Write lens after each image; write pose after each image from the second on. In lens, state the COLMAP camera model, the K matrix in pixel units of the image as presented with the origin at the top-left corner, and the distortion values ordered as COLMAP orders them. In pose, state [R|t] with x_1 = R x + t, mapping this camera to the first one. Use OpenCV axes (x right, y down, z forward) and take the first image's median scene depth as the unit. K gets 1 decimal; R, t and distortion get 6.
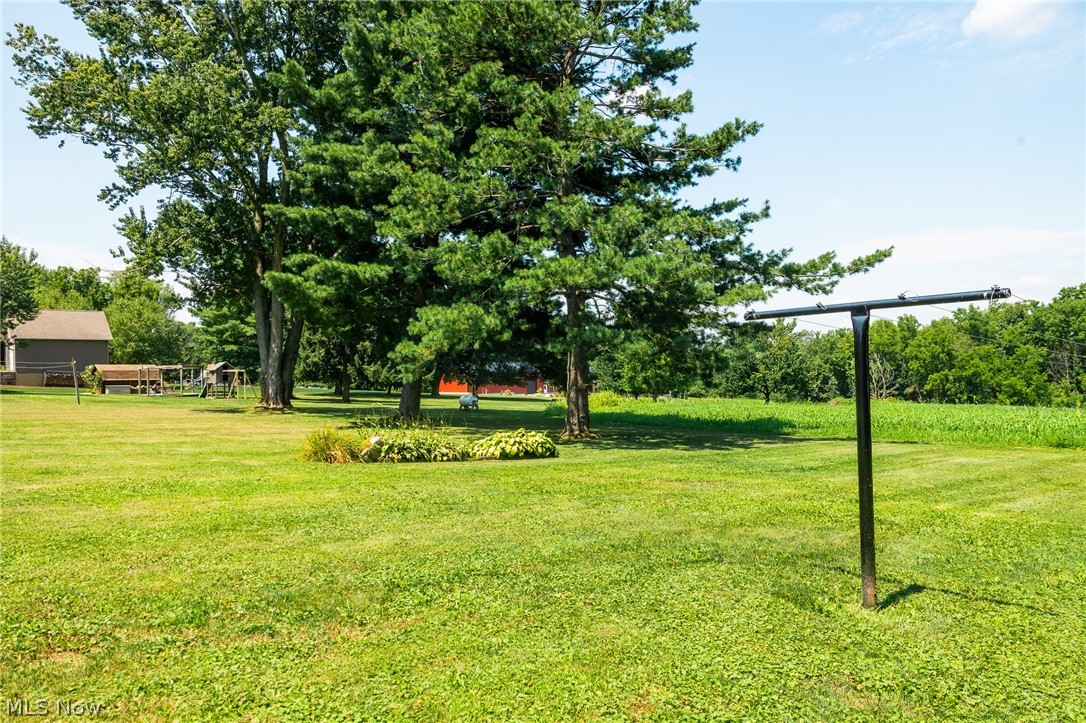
lens RADIAL K [[734.6, 0, 538.3], [0, 734.6, 361.4], [0, 0, 1]] dist [0.008923, 0.000811]
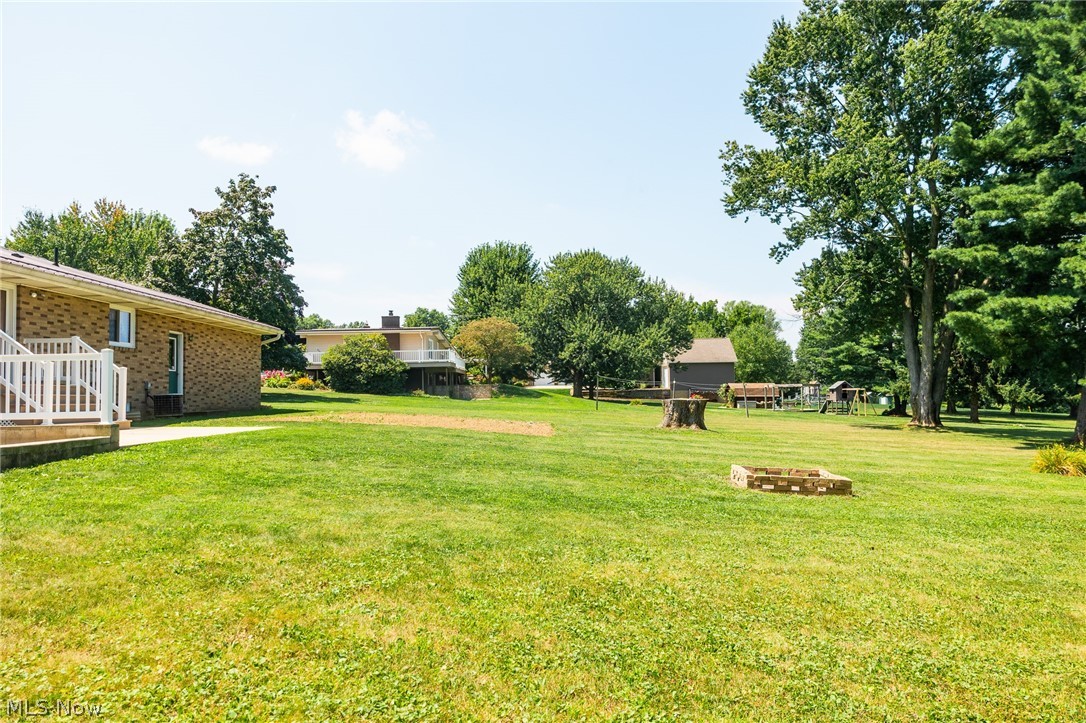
lens RADIAL K [[734.6, 0, 535.1], [0, 734.6, 363.2], [0, 0, 1]] dist [0.008923, 0.000811]
pose [[0.718586, -0.026659, -0.694927, -0.032741], [0.012333, 0.999596, -0.025594, -0.022119], [0.695329, 0.009821, 0.718625, -0.354028]]
